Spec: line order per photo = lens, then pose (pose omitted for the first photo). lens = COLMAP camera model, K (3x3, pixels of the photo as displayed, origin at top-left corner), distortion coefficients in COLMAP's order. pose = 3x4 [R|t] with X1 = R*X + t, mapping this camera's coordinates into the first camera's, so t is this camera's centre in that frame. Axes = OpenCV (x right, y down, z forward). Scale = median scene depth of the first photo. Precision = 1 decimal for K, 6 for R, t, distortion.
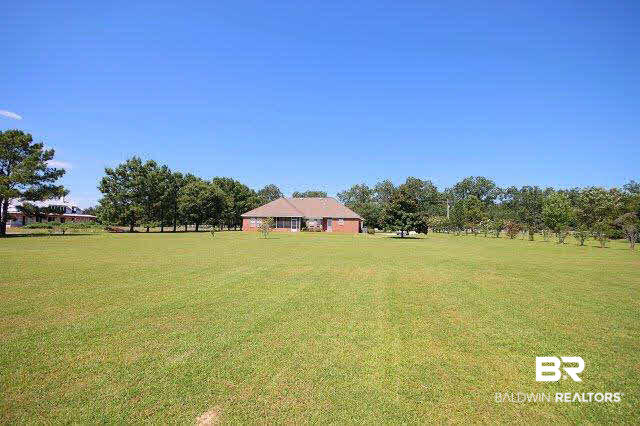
lens RADIAL K [[291.8, 0, 320.0], [0, 291.8, 213.0], [0, 0, 1]] dist [-0.002721, -0.000253]
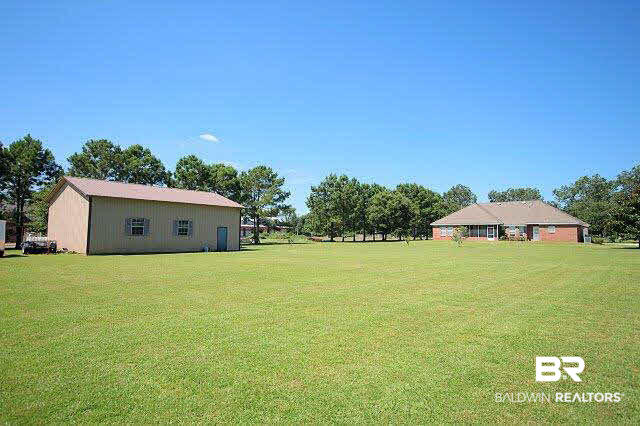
lens RADIAL K [[376.3, 0, 320.0], [0, 376.3, 213.0], [0, 0, 1]] dist [0.002395, 0.001894]
pose [[0.867724, -0.038650, -0.495541, 0.030497], [0.031089, 0.999240, -0.023497, -0.010688], [0.496073, 0.004983, 0.868267, -0.255339]]
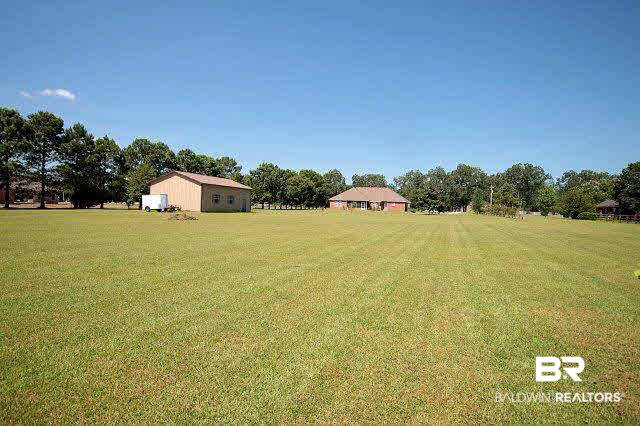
lens RADIAL K [[376.3, 0, 320.0], [0, 376.3, 213.0], [0, 0, 1]] dist [0.002395, 0.001894]
pose [[0.989359, 0.014668, -0.144752, -0.021750], [-0.005840, 0.998107, 0.061224, -0.040577], [0.145376, -0.059727, 0.987572, -0.967692]]
